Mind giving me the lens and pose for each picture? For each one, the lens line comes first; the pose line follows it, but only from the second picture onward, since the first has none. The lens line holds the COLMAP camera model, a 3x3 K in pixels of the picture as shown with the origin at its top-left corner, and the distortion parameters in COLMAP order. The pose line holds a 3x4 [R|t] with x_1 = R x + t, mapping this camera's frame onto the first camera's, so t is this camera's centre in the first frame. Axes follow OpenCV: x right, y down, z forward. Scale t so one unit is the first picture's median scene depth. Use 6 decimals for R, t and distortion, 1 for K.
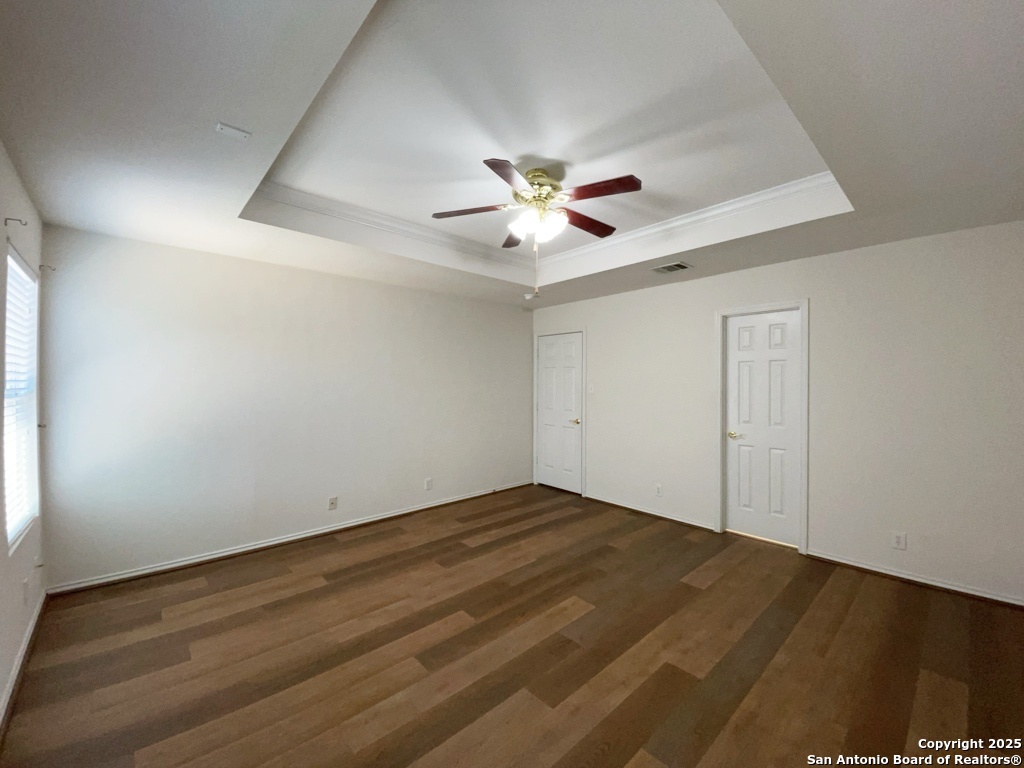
lens RADIAL K [[417.9, 0, 513.3], [0, 417.9, 382.7], [0, 0, 1]] dist [0.026348, -0.000083]
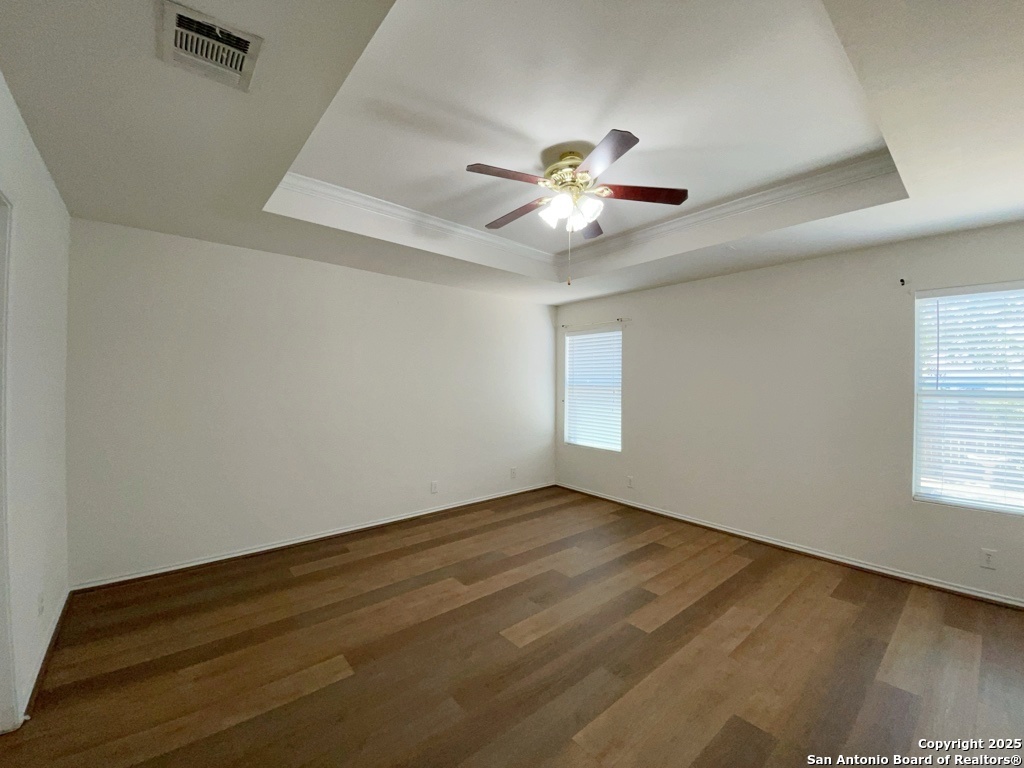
lens RADIAL K [[417.9, 0, 513.3], [0, 417.9, 382.7], [0, 0, 1]] dist [0.026348, -0.000083]
pose [[-0.999173, -0.022505, 0.033858, 0.155373], [-0.022600, 0.999742, -0.002422, 0.011482], [-0.033795, -0.003185, -0.999424, 1.969301]]
